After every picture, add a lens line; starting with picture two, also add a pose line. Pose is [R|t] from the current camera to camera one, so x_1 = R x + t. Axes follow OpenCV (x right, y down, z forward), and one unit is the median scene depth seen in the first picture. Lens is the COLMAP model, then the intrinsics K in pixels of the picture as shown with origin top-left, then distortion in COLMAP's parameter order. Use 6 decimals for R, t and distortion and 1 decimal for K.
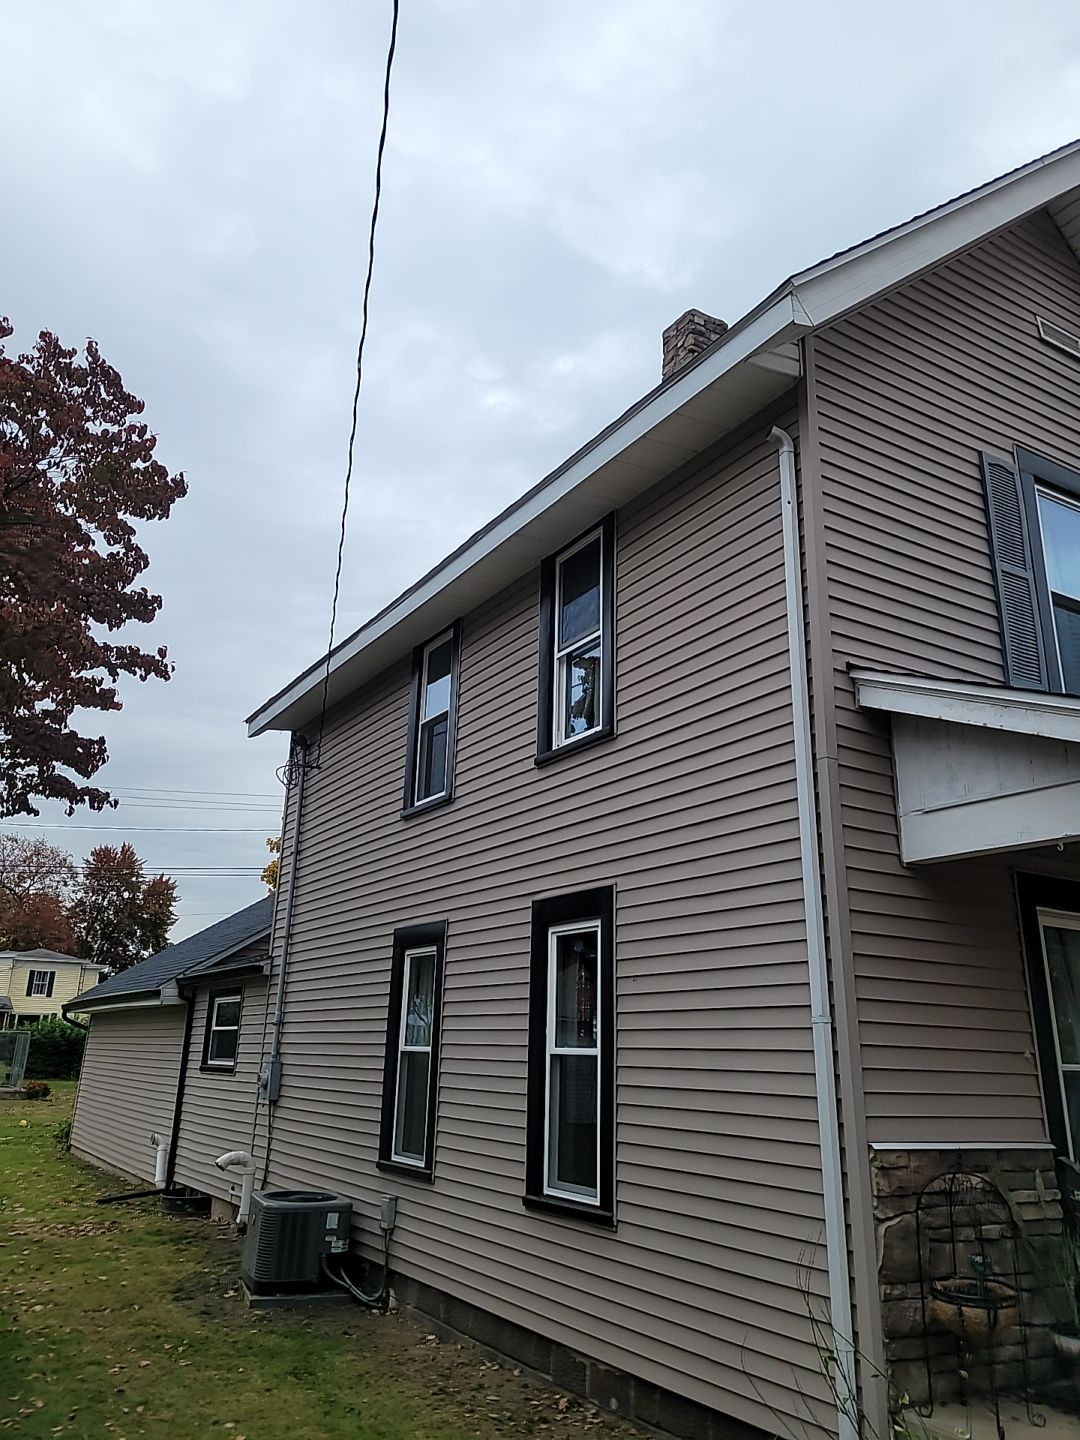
lens RADIAL K [[1104.5, 0, 531.7], [0, 1104.5, 699.9], [0, 0, 1]] dist [0.019353, -0.015105]
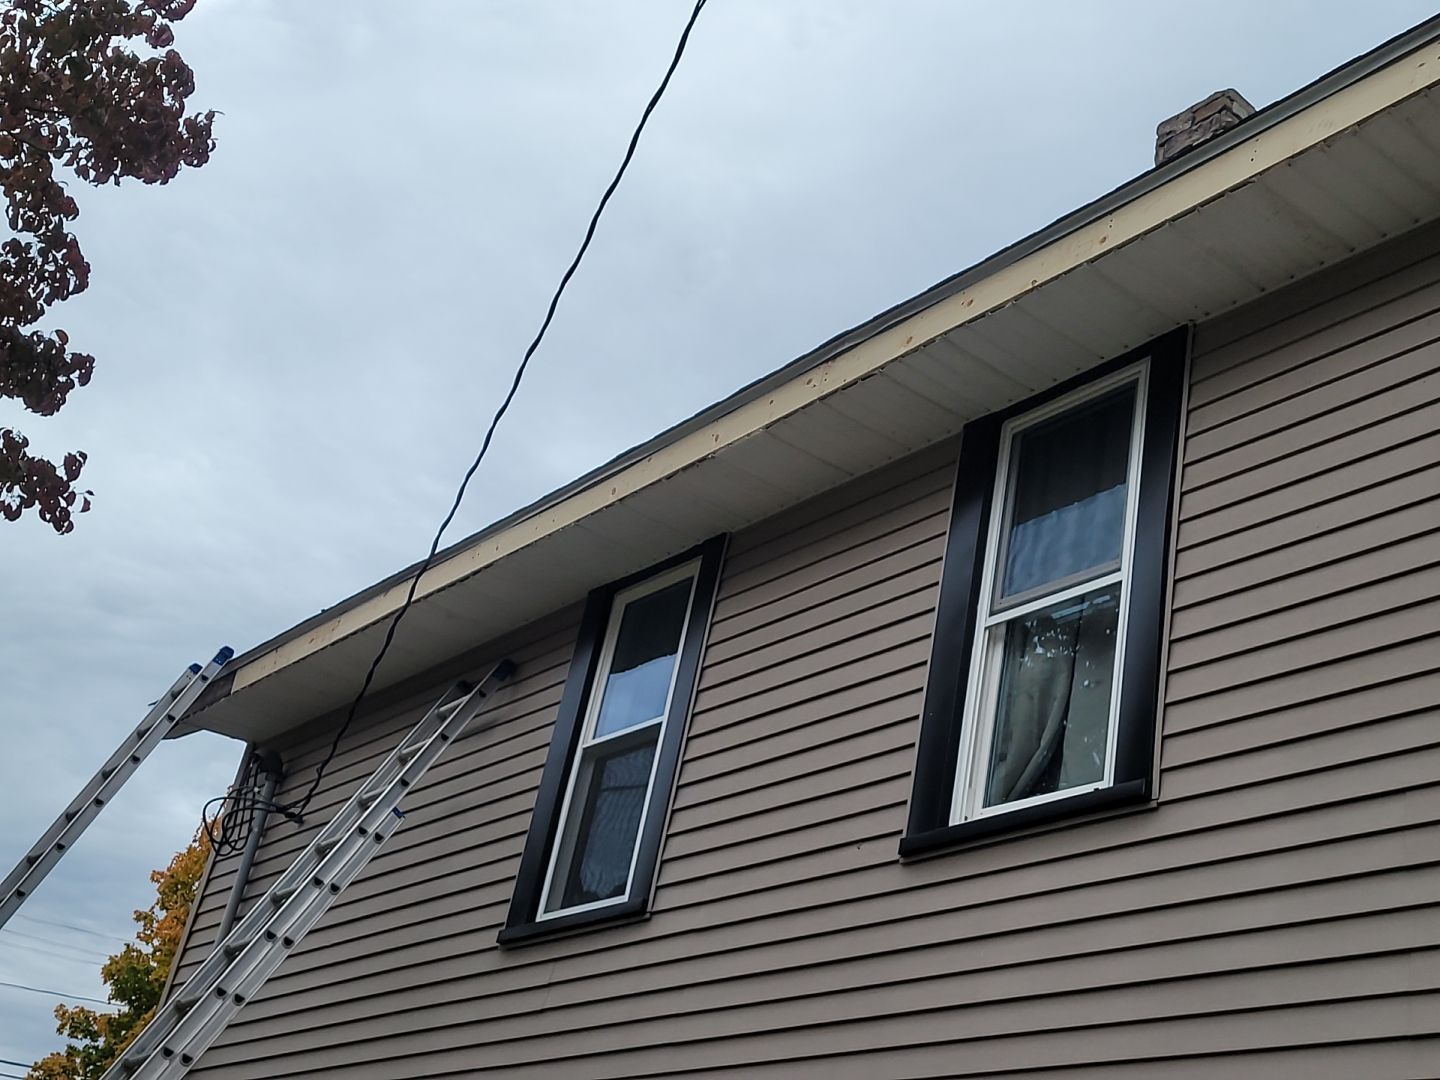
lens RADIAL K [[1918.8, 0, 720.0], [0, 1918.8, 540.0], [0, 0, 1]] dist [0.046087, 0.006162]
pose [[0.975990, 0.211460, 0.052224, -0.123511], [-0.198541, 0.962289, -0.185963, 0.089479], [-0.089579, 0.171130, 0.981168, 0.233440]]
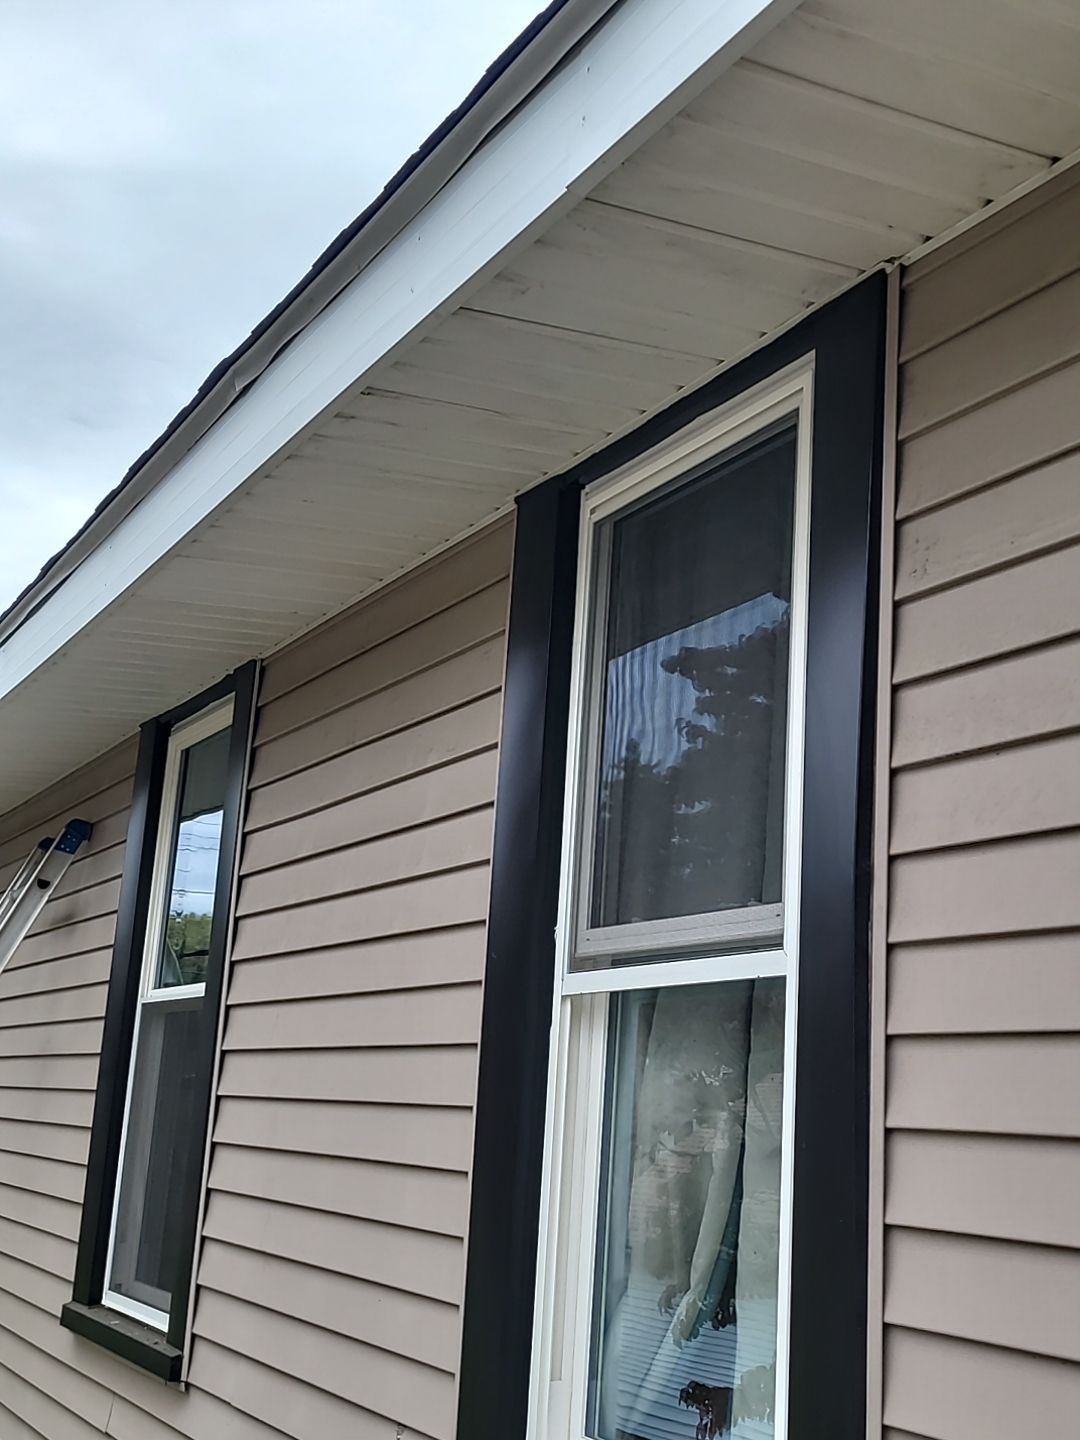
lens RADIAL K [[1769.2, 0, 540.0], [0, 1769.2, 720.0], [0, 0, 1]] dist [-0.002515, -0.018104]
pose [[0.998531, 0.024216, -0.048478, 0.031845], [-0.020057, 0.996220, 0.084513, -0.112403], [0.050341, -0.083417, 0.995242, 0.640953]]
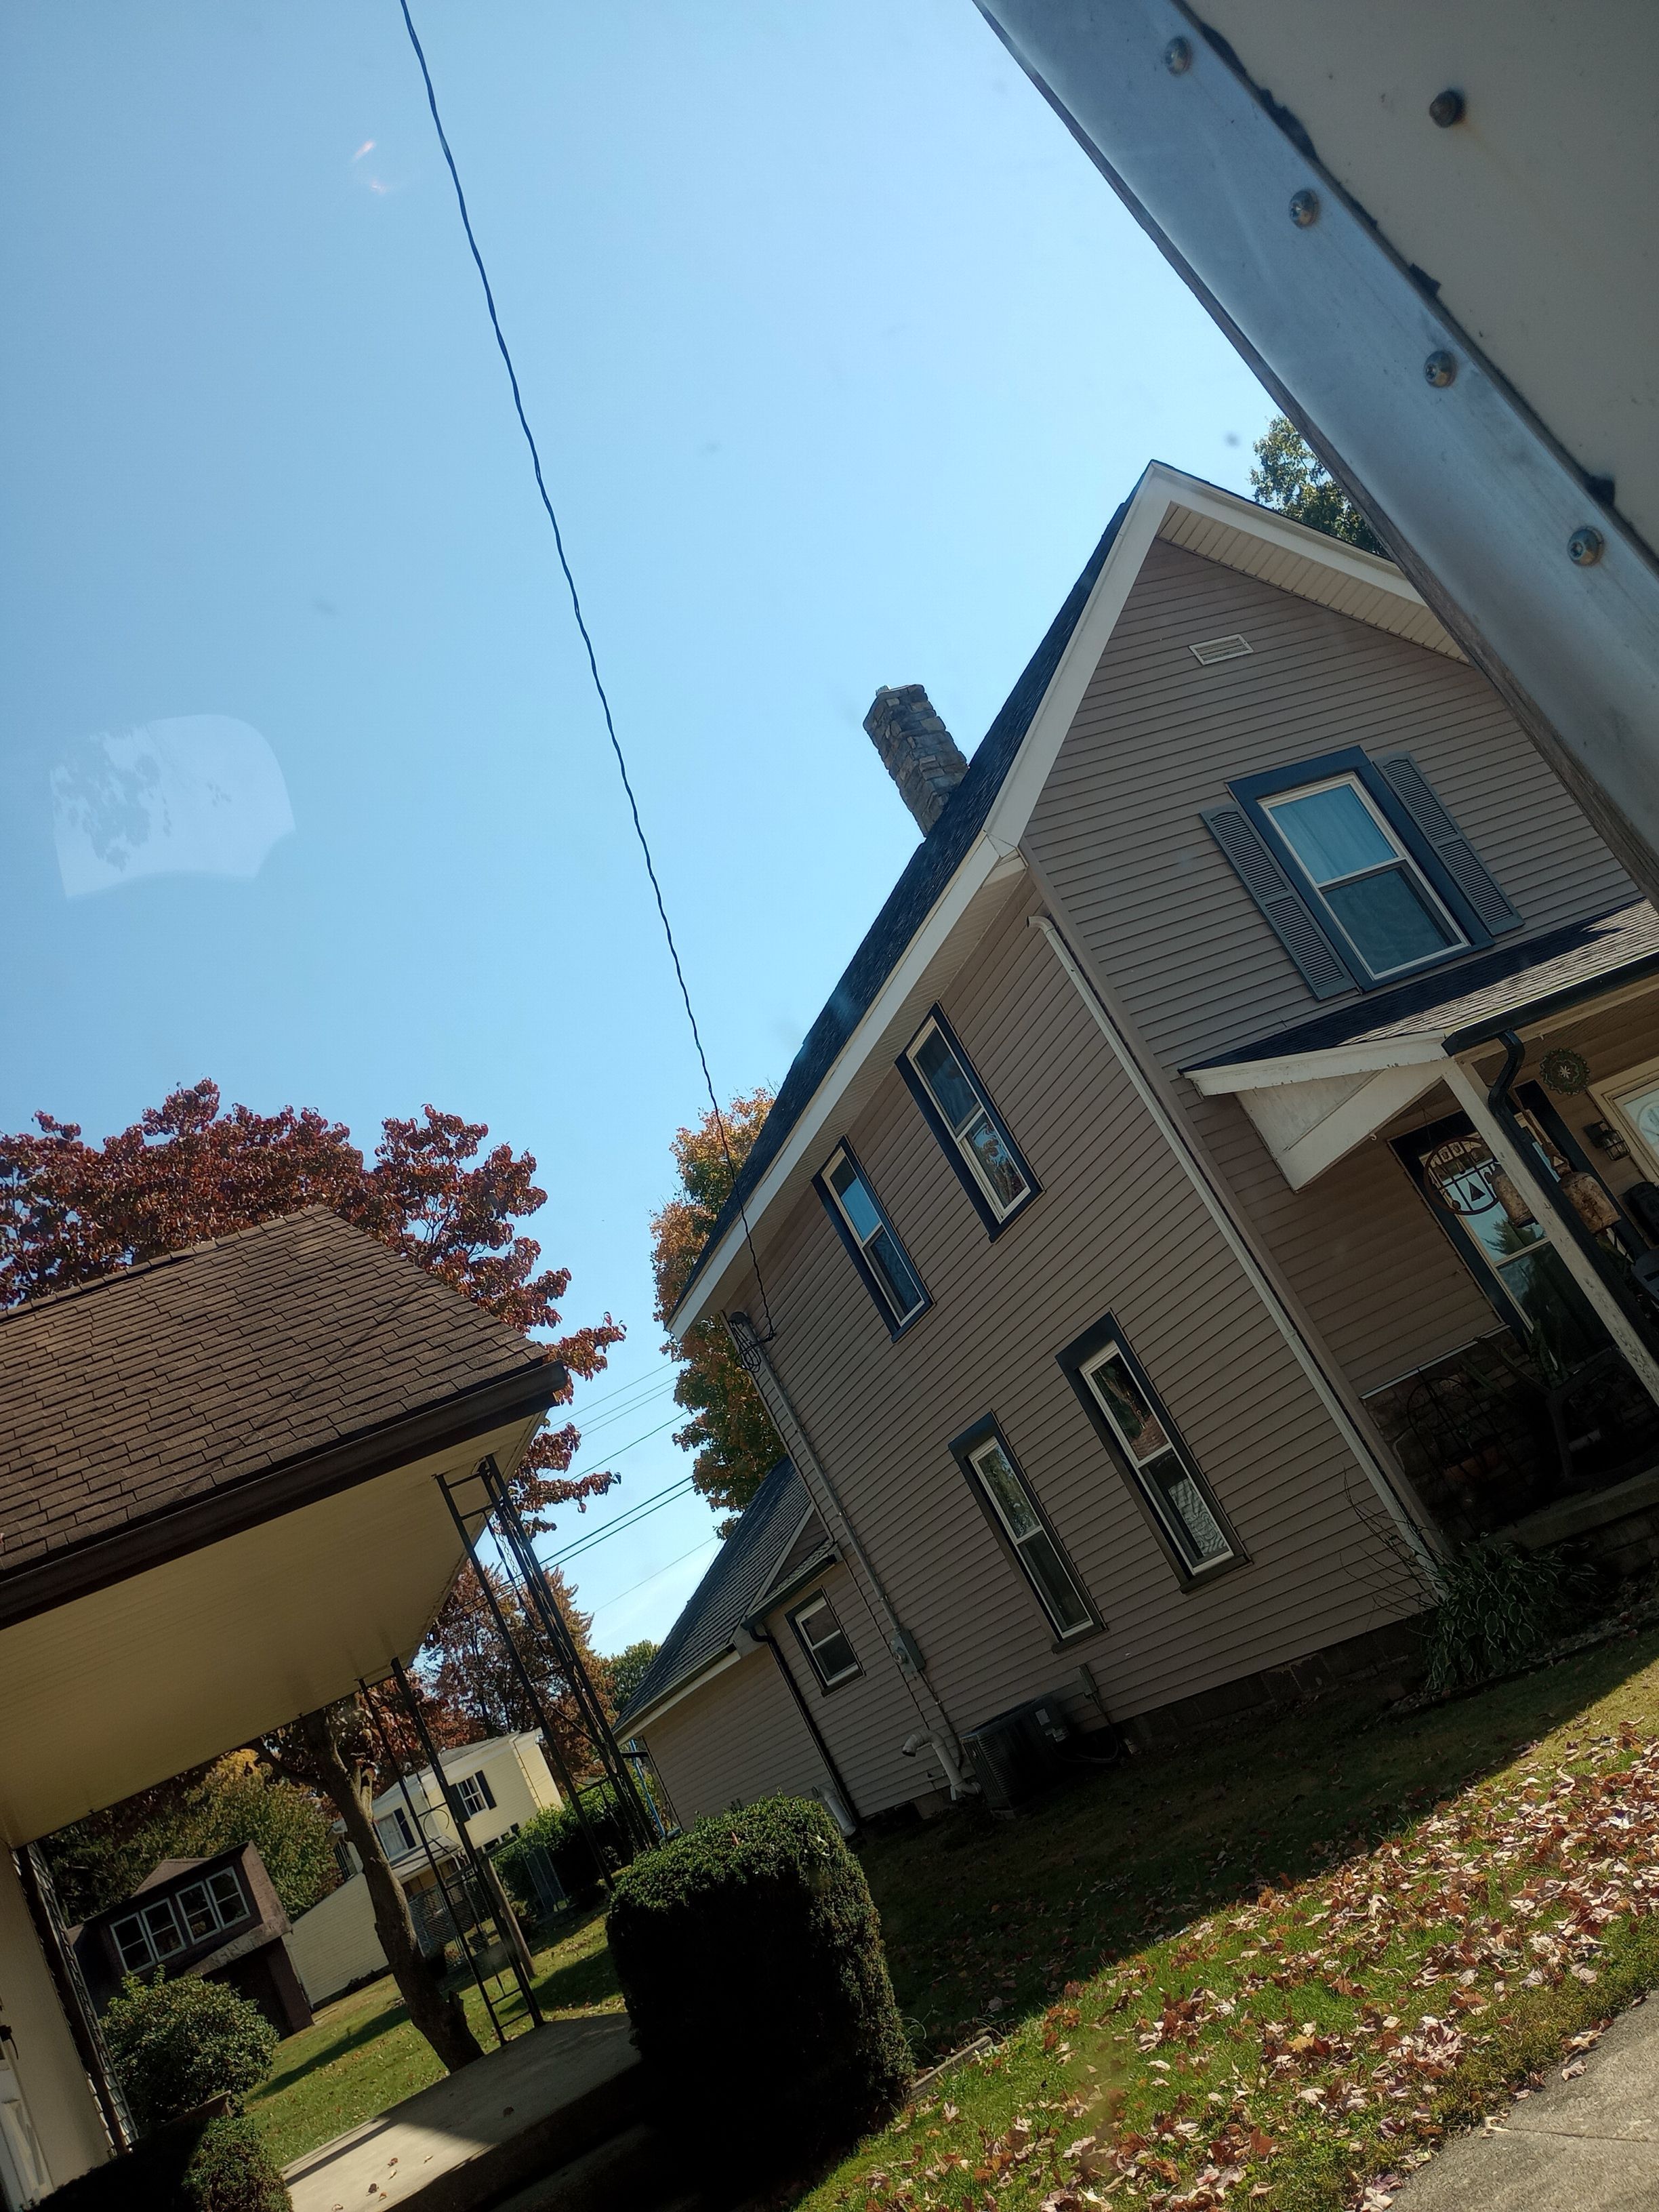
lens RADIAL K [[1803.0, 0, 829.5], [0, 1803.0, 1106.0], [0, 0, 1]] dist [0.077606, 0.000635]
pose [[0.861670, -0.505042, -0.049574, 0.019621], [0.506406, 0.862072, 0.019614, -0.157159], [0.032831, -0.042005, 0.998578, -0.688390]]
